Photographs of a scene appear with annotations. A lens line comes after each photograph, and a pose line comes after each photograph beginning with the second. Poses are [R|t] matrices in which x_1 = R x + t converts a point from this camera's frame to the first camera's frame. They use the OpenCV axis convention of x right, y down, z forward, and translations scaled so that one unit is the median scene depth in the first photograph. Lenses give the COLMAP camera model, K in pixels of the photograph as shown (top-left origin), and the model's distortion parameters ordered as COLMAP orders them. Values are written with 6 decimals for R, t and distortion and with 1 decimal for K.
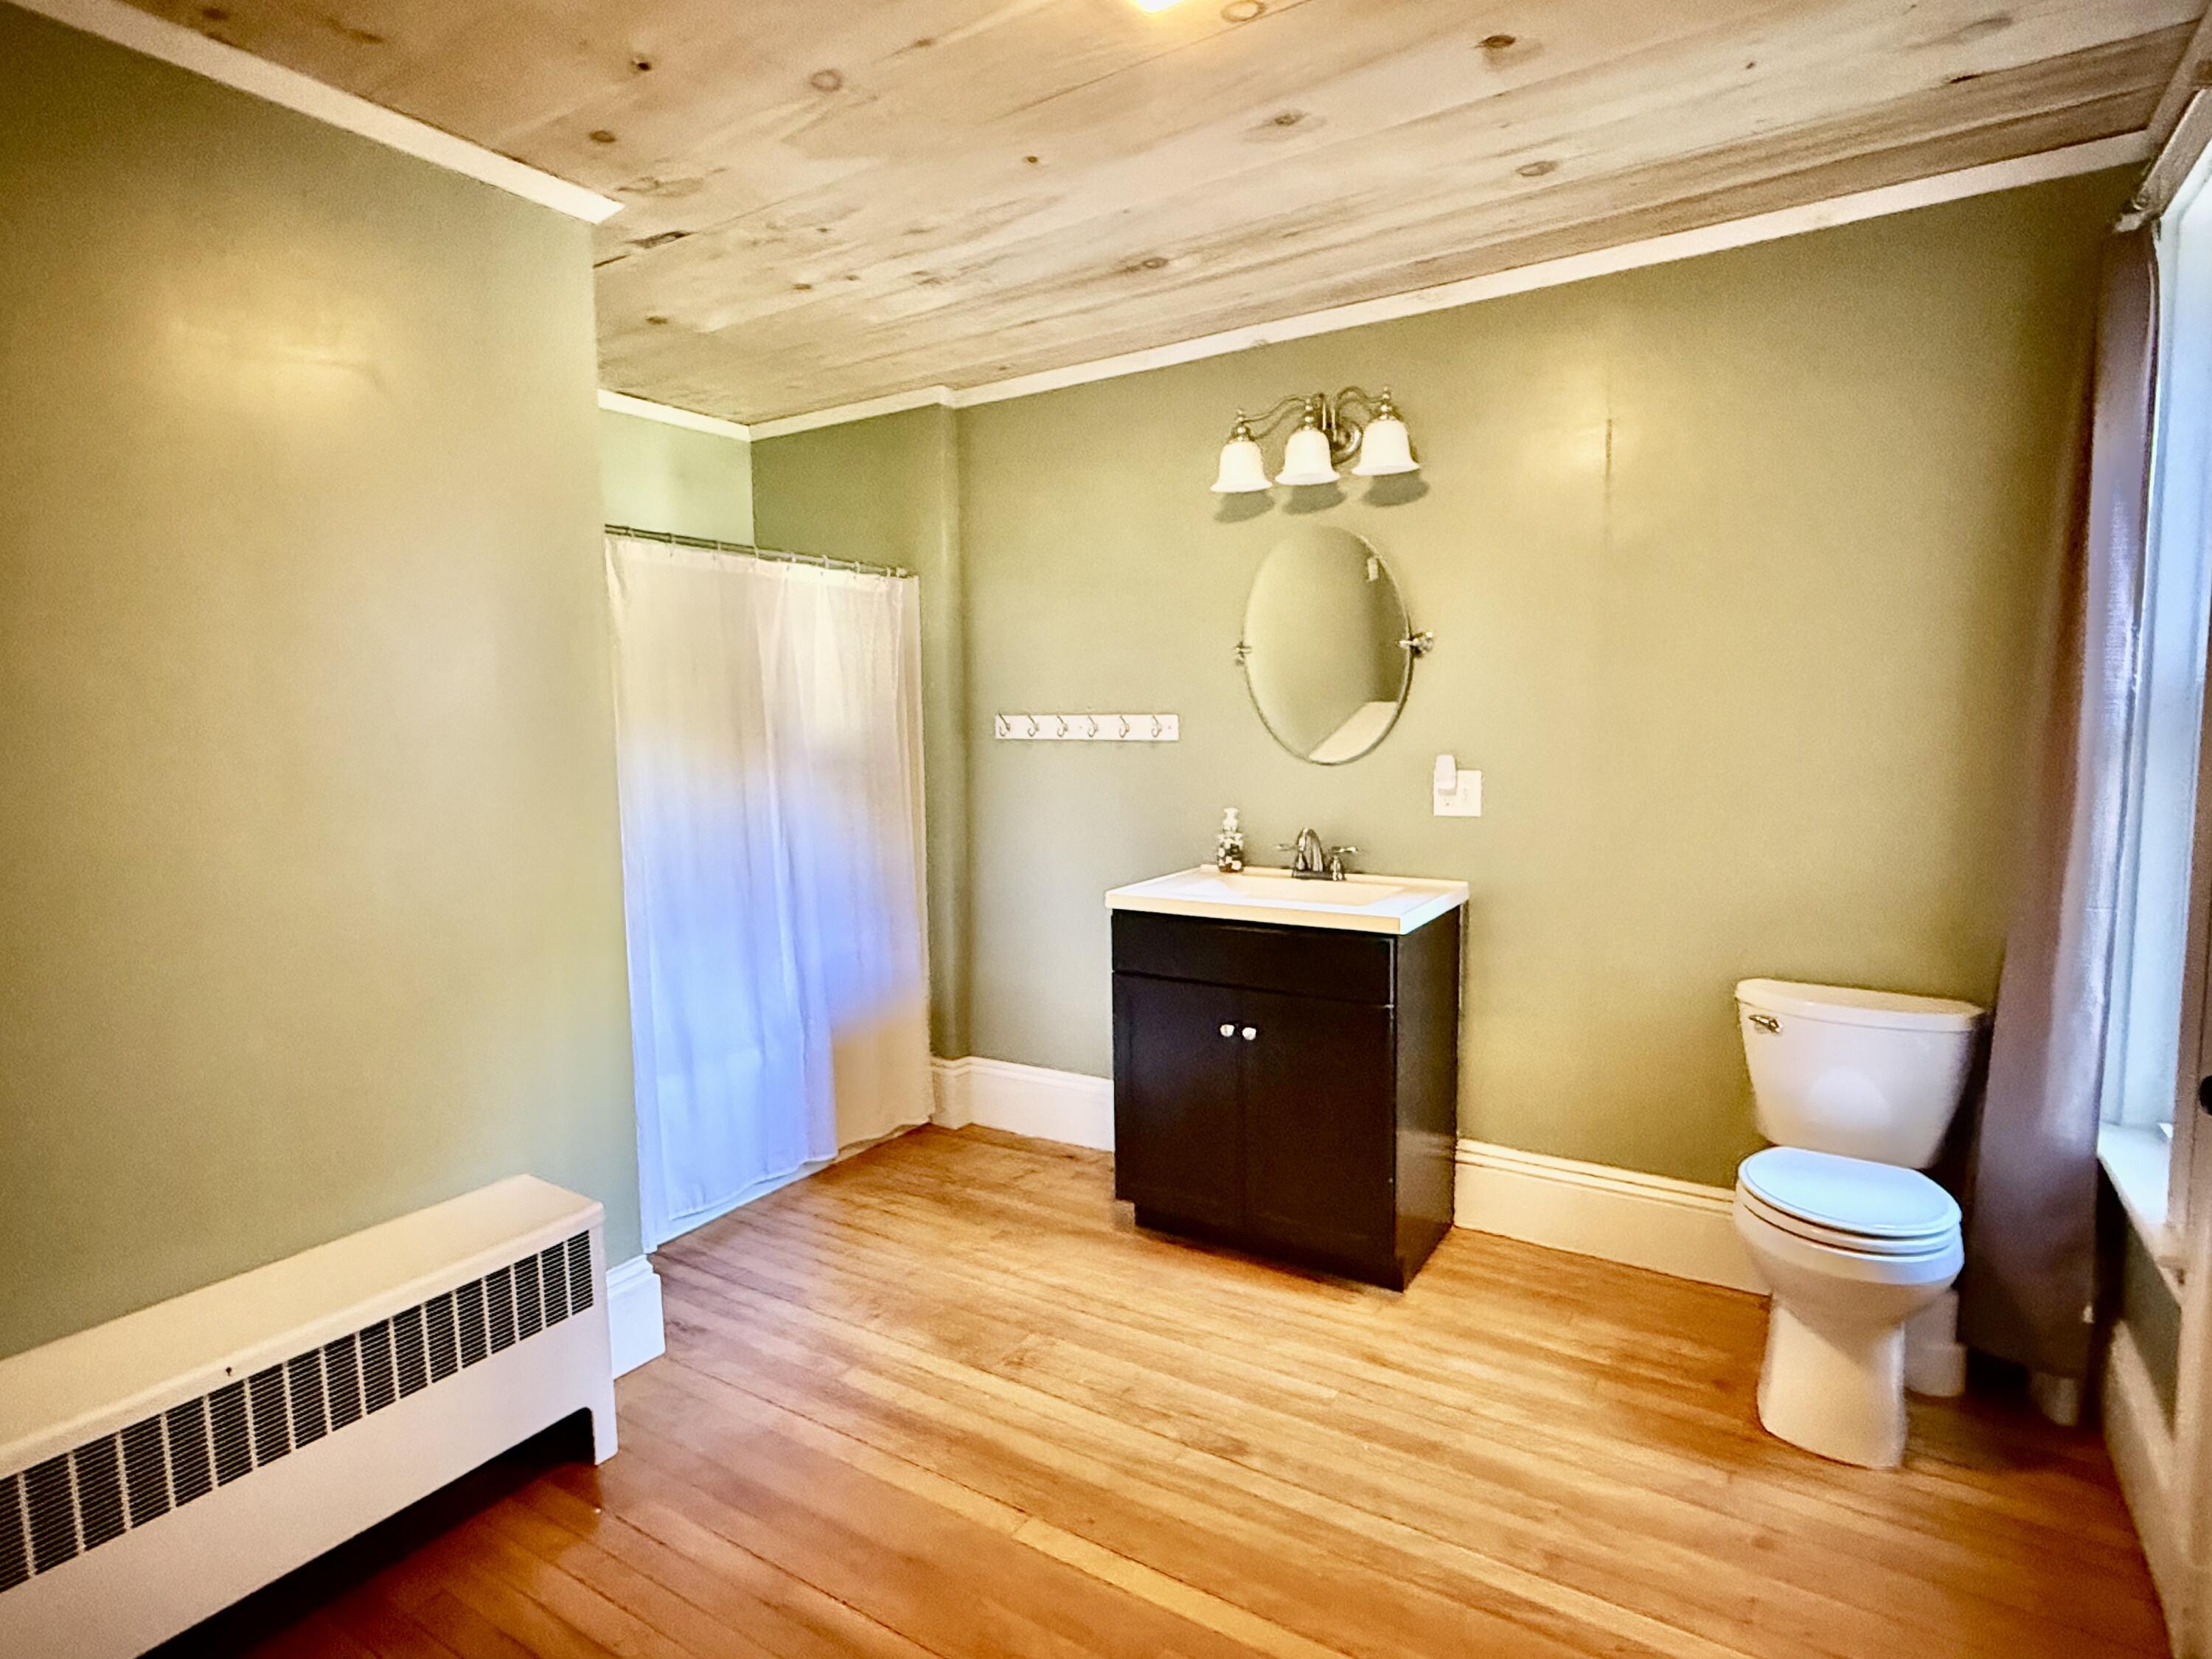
lens RADIAL K [[1168.9, 0, 1104.3], [0, 1168.9, 828.7], [0, 0, 1]] dist [-0.000060, 0.001233]
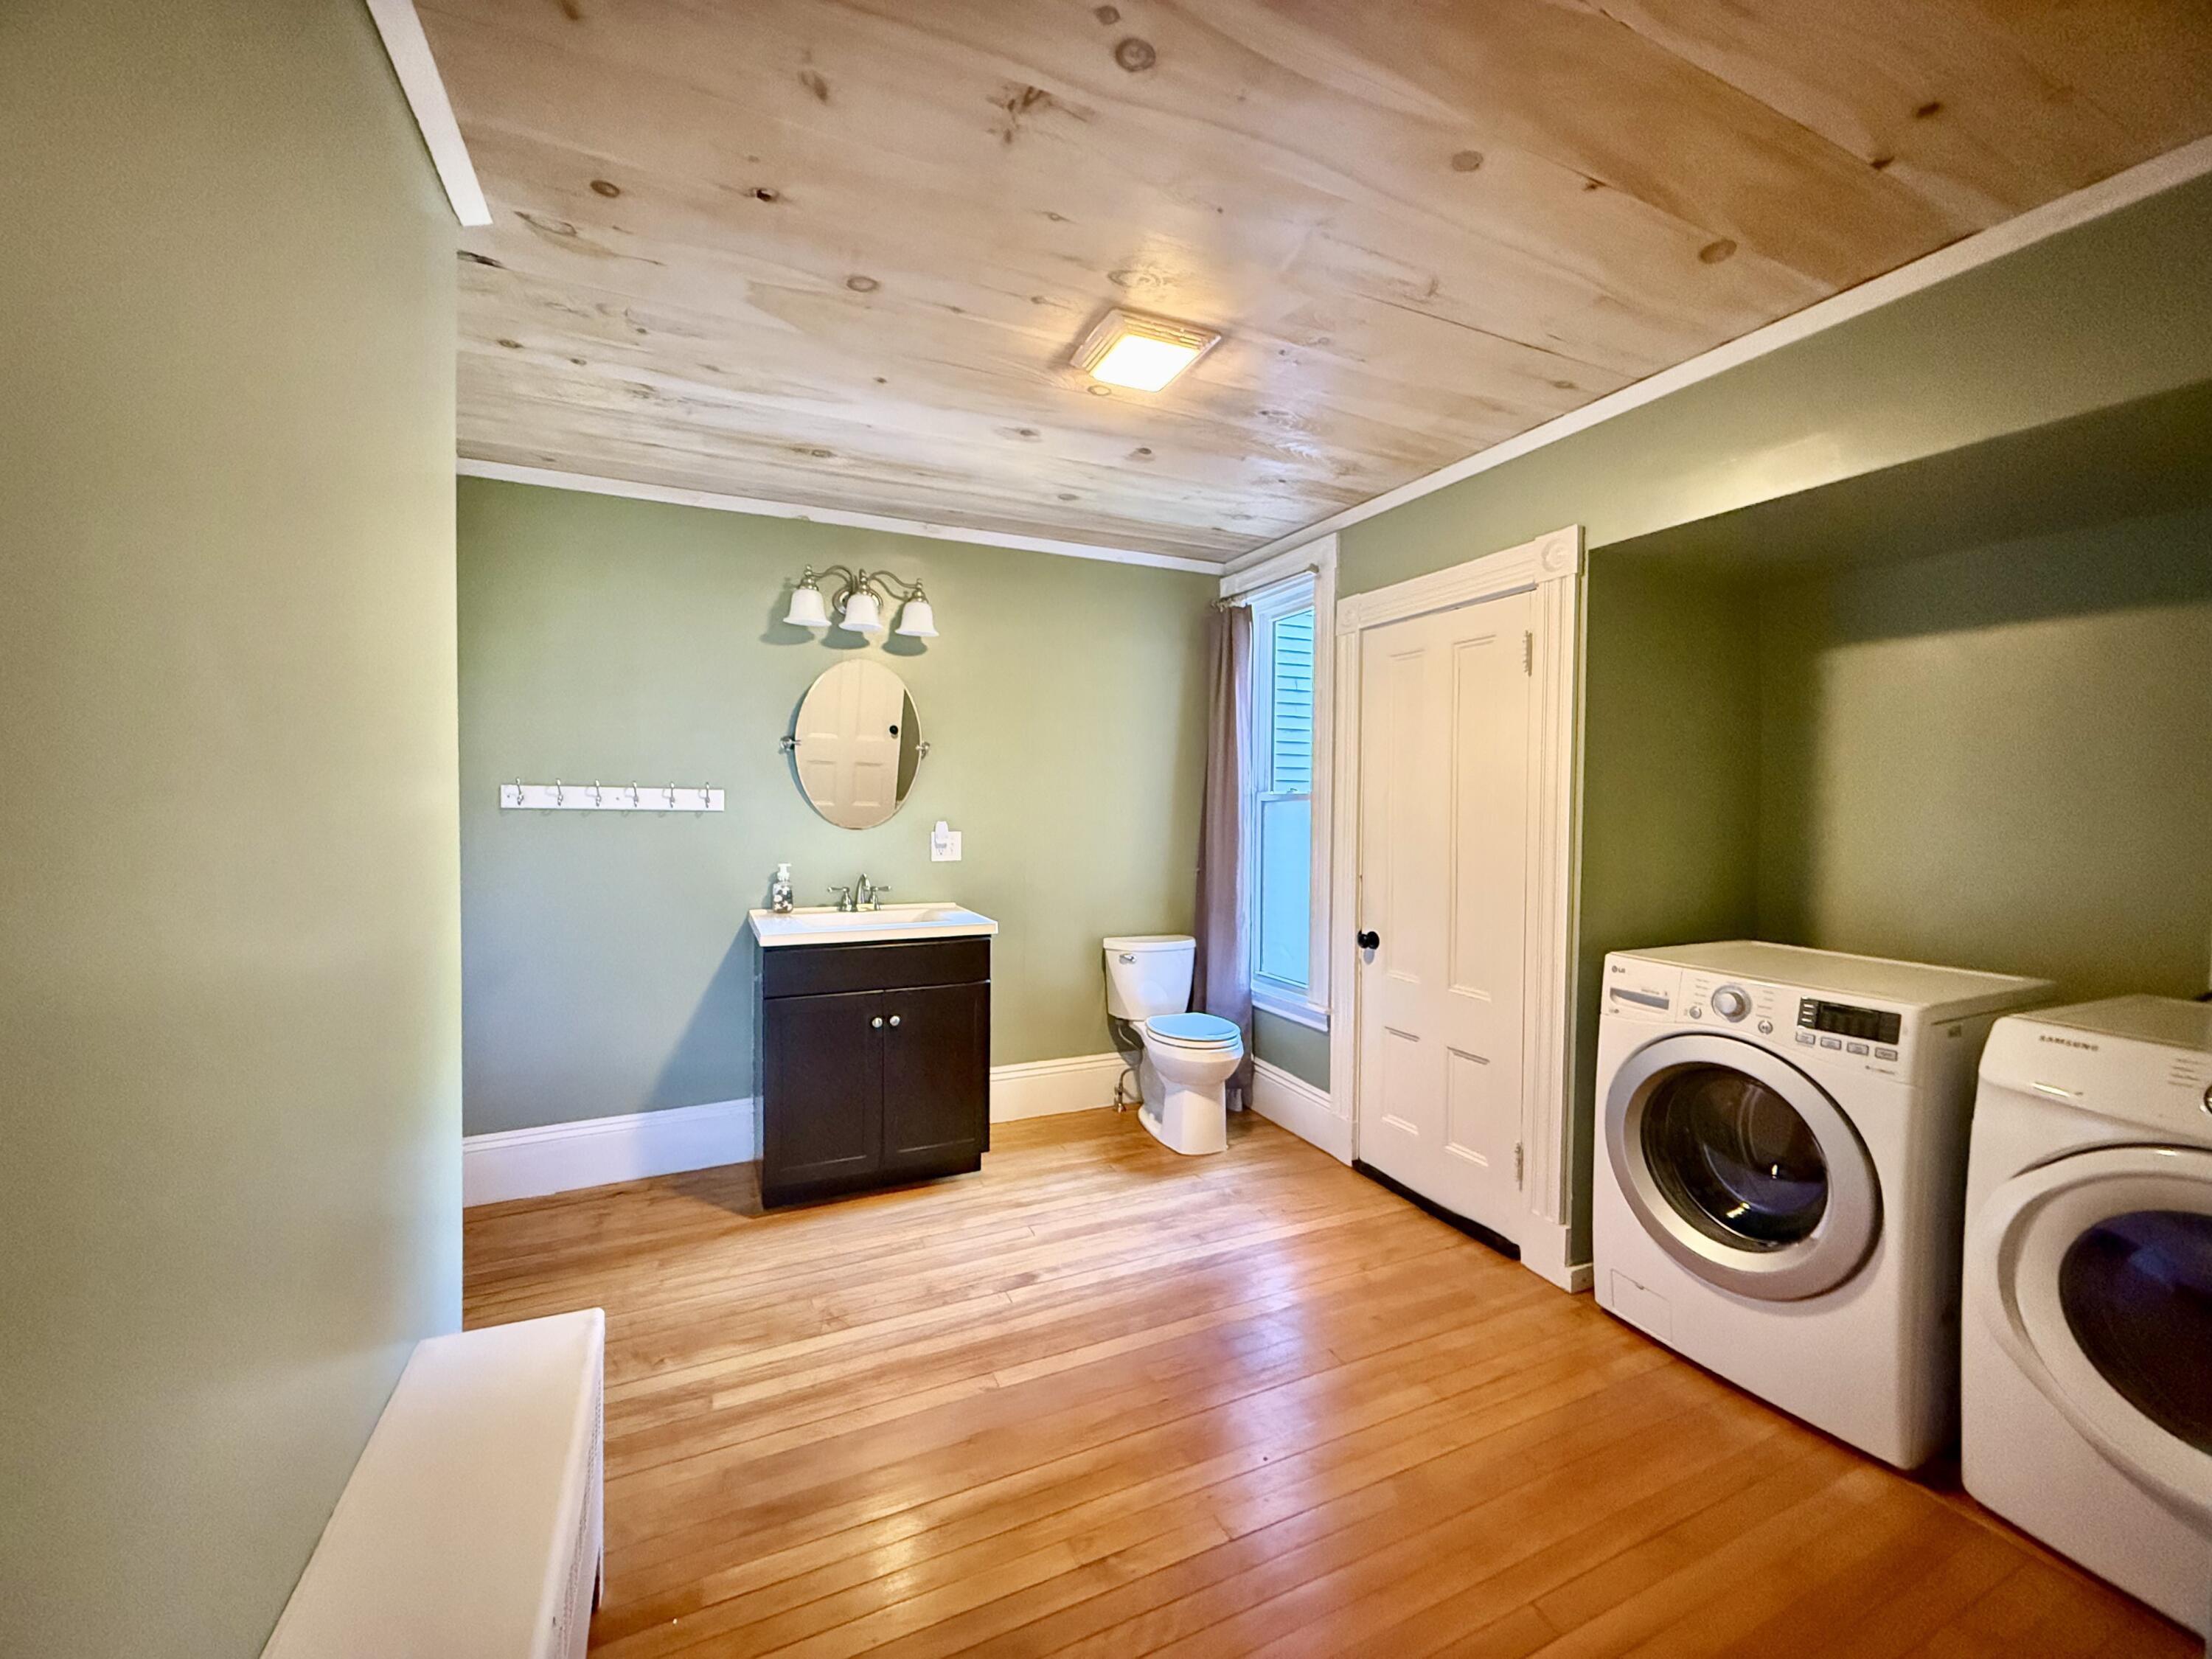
lens RADIAL K [[878.0, 0, 1104.3], [0, 878.0, 828.8], [0, 0, 1]] dist [0.001935, -0.000576]
pose [[0.533165, -0.006789, 0.845984, -0.670977], [0.059842, 0.997766, -0.029707, -0.007154], [-0.843892, 0.066464, 0.532380, 0.233206]]
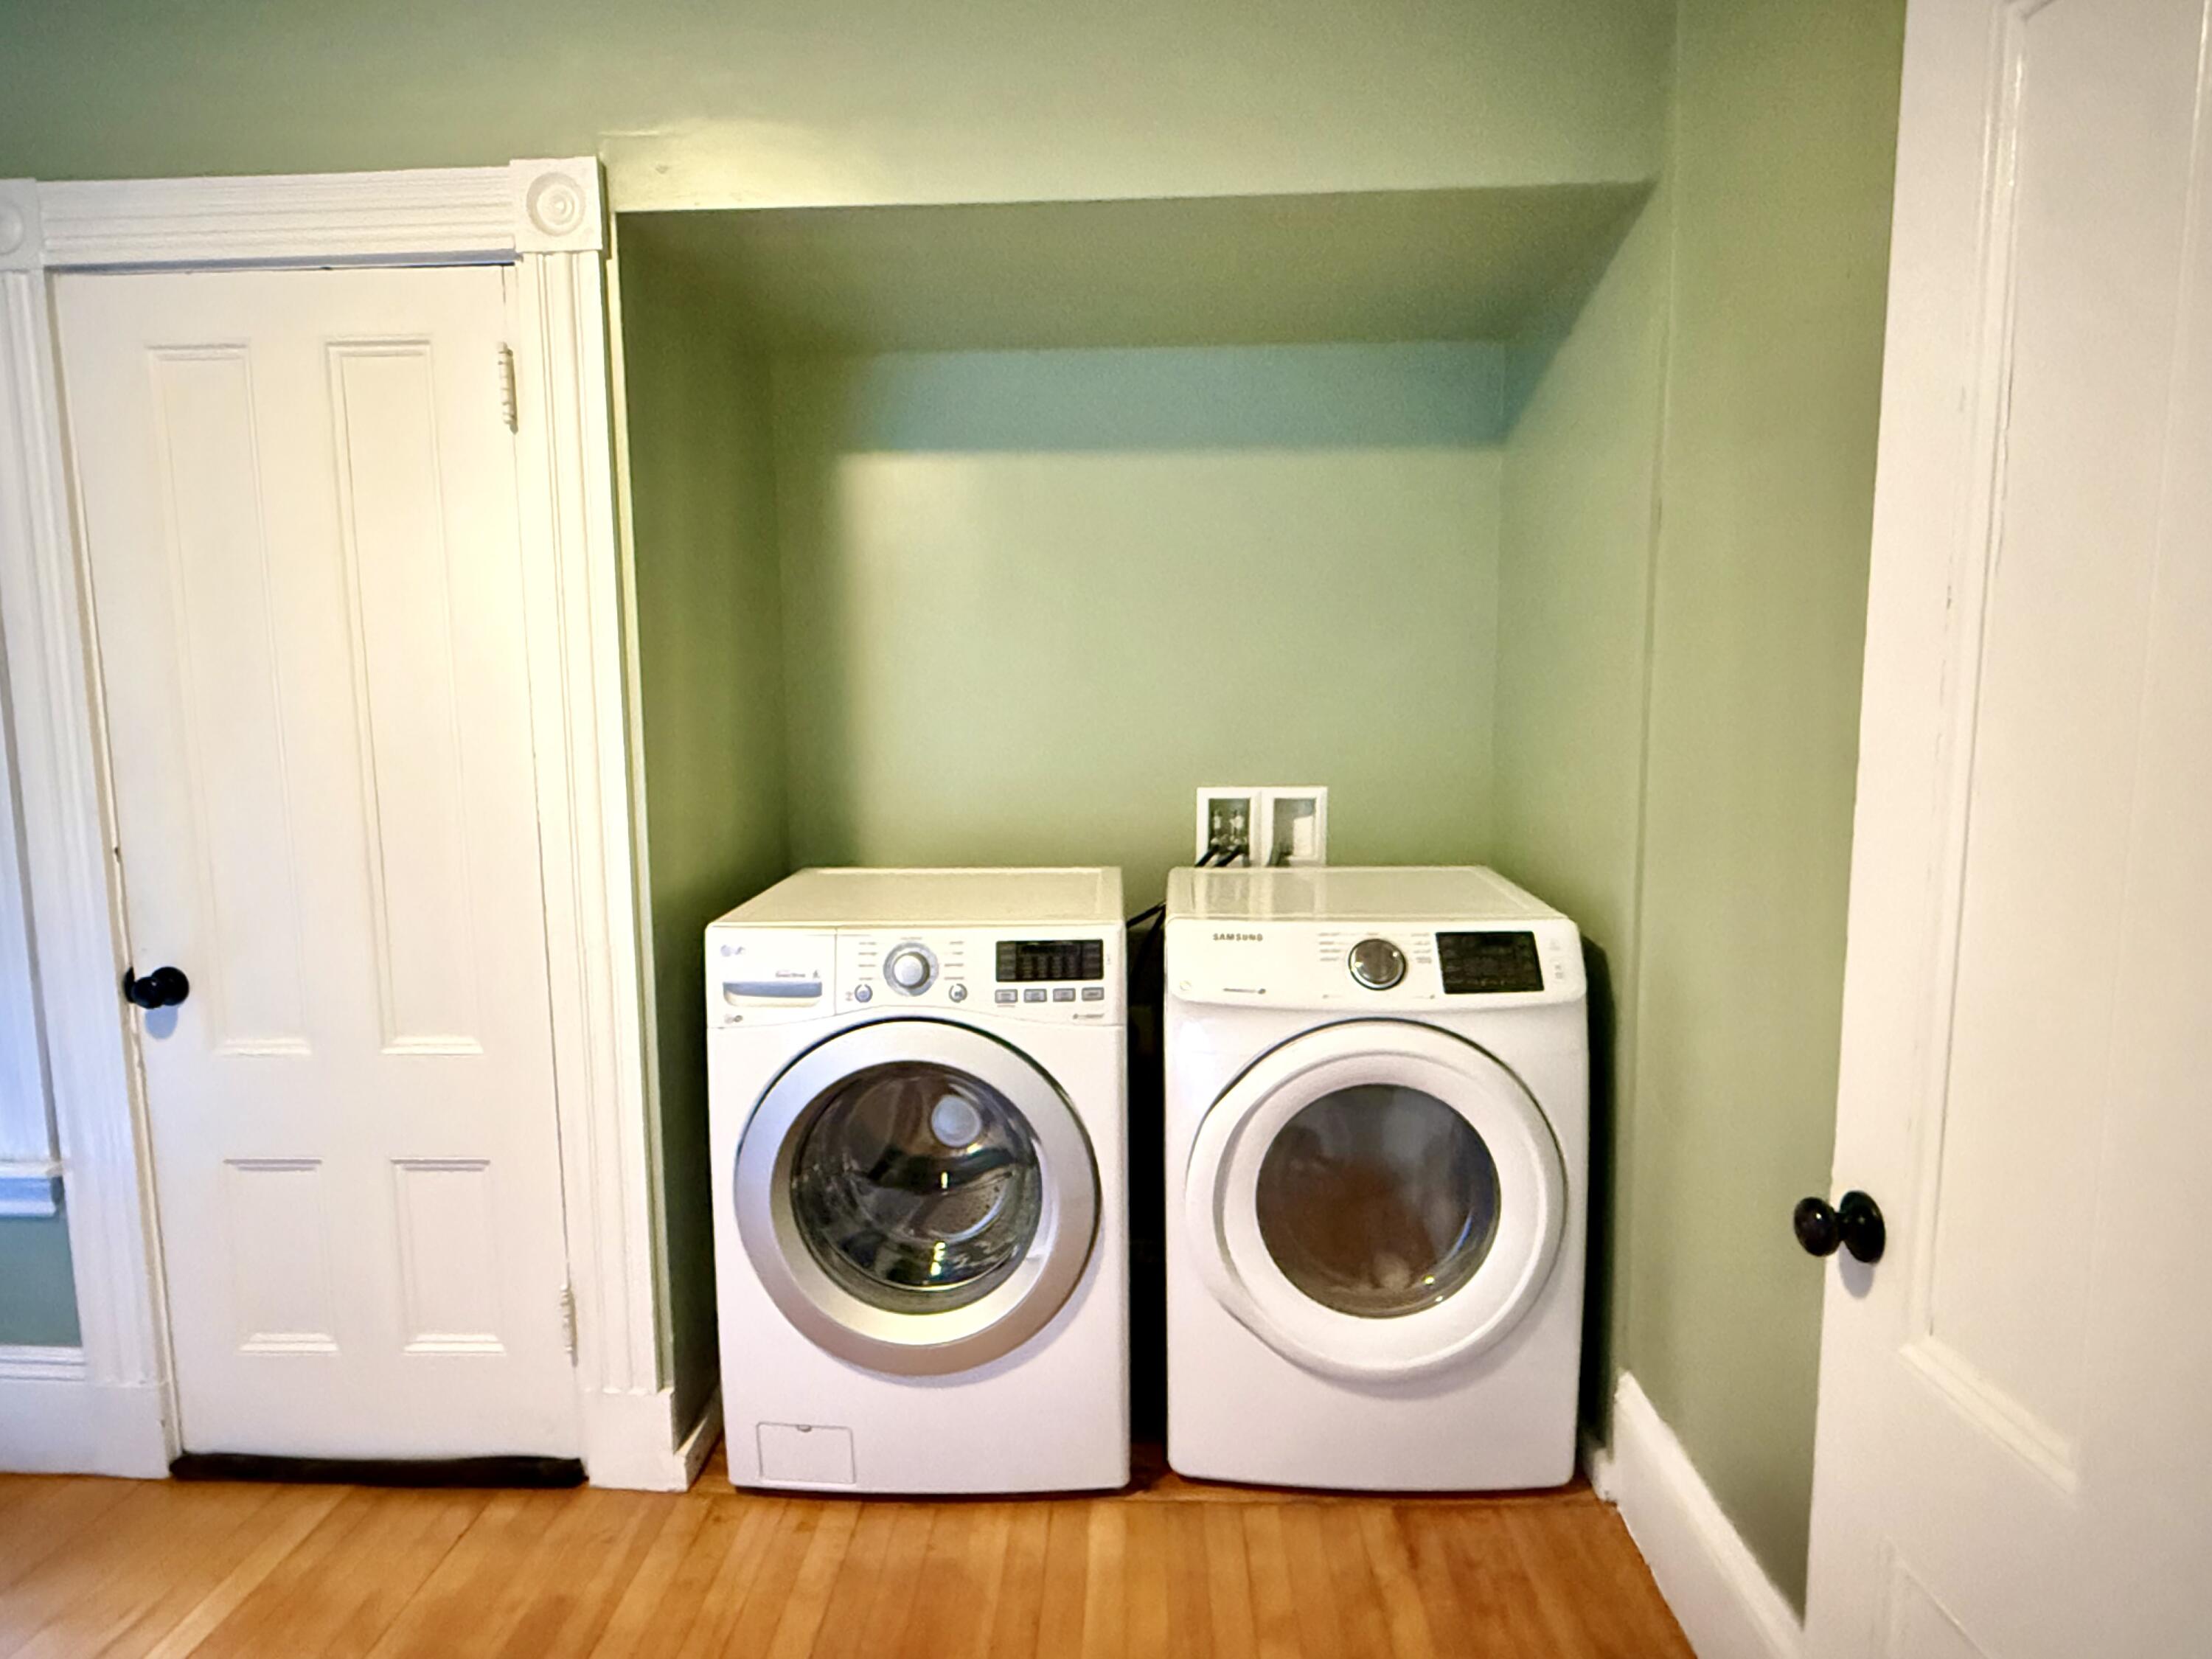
lens RADIAL K [[1304.1, 0, 1104.0], [0, 1304.1, 832.4], [0, 0, 1]] dist [-0.003074, 0.000801]
pose [[-0.506850, -0.082775, 0.858051, -0.437652], [0.095764, 0.983811, 0.151475, -0.030174], [-0.856699, 0.158946, -0.490717, 0.460481]]
